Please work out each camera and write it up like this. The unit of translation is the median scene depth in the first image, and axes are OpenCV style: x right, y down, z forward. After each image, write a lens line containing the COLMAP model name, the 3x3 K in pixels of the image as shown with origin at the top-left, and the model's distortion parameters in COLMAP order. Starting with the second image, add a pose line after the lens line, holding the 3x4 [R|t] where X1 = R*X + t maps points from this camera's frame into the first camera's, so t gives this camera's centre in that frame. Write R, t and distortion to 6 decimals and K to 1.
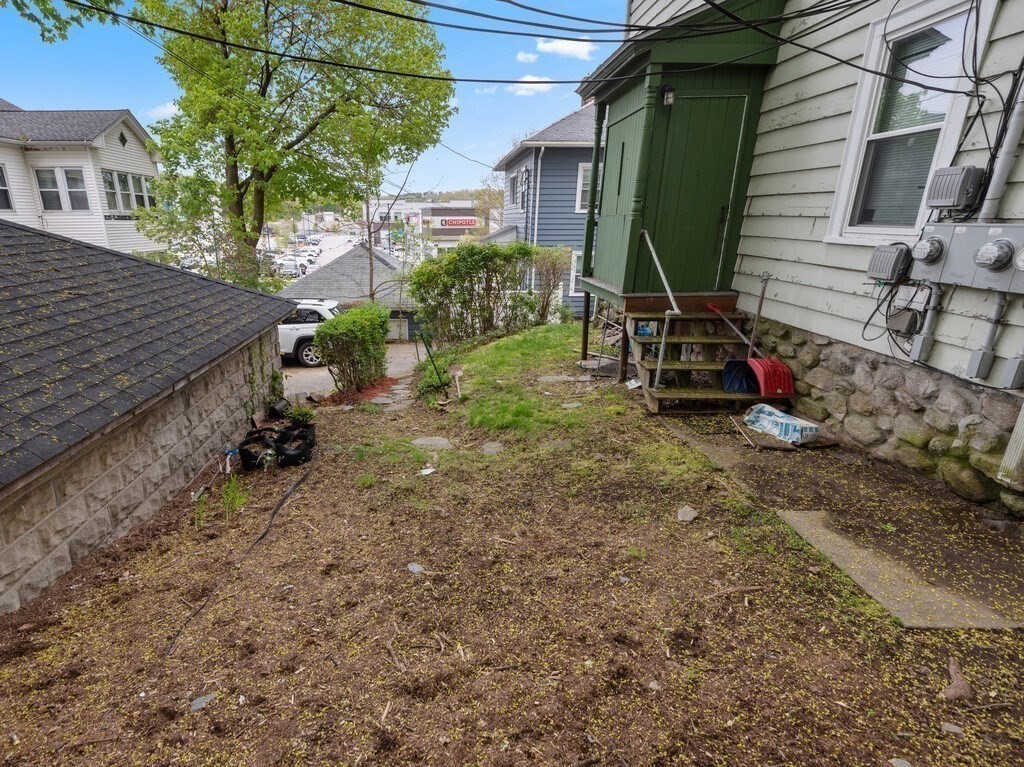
lens RADIAL K [[527.8, 0, 512.0], [0, 527.8, 383.5], [0, 0, 1]] dist [0.048190, -0.032626]
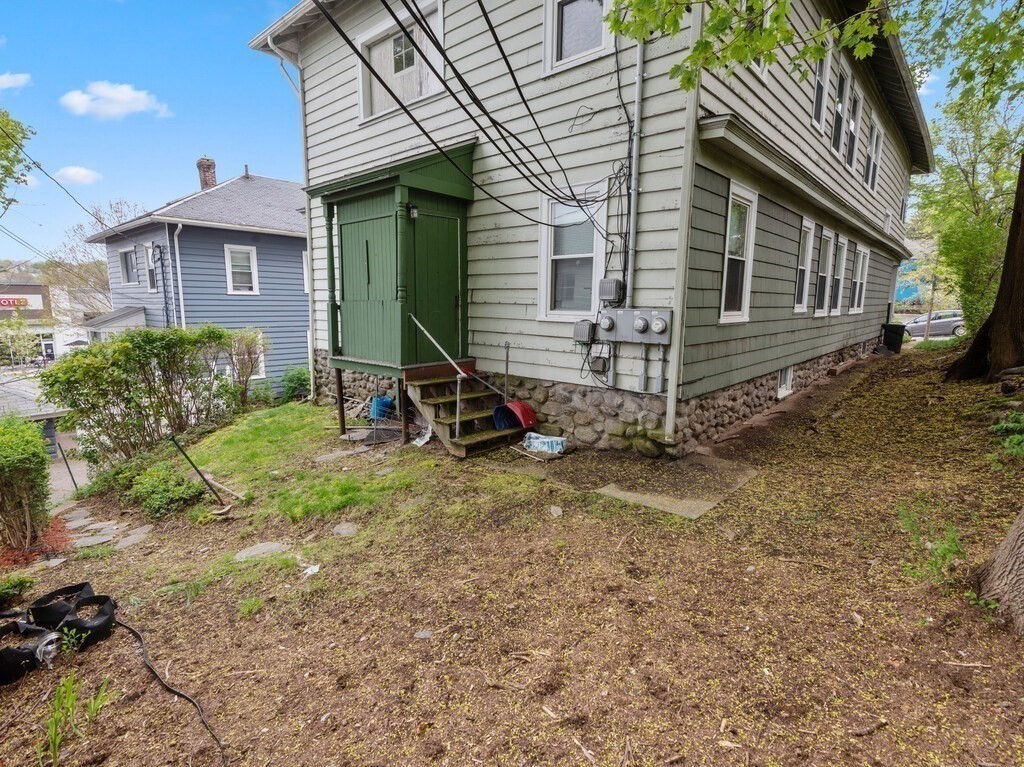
lens RADIAL K [[527.8, 0, 512.0], [0, 527.8, 383.5], [0, 0, 1]] dist [0.048190, -0.032626]
pose [[0.672080, -0.111838, 0.731985, -0.598721], [0.213397, 0.975842, -0.046837, -0.034128], [-0.709063, 0.187682, 0.679709, 0.062945]]
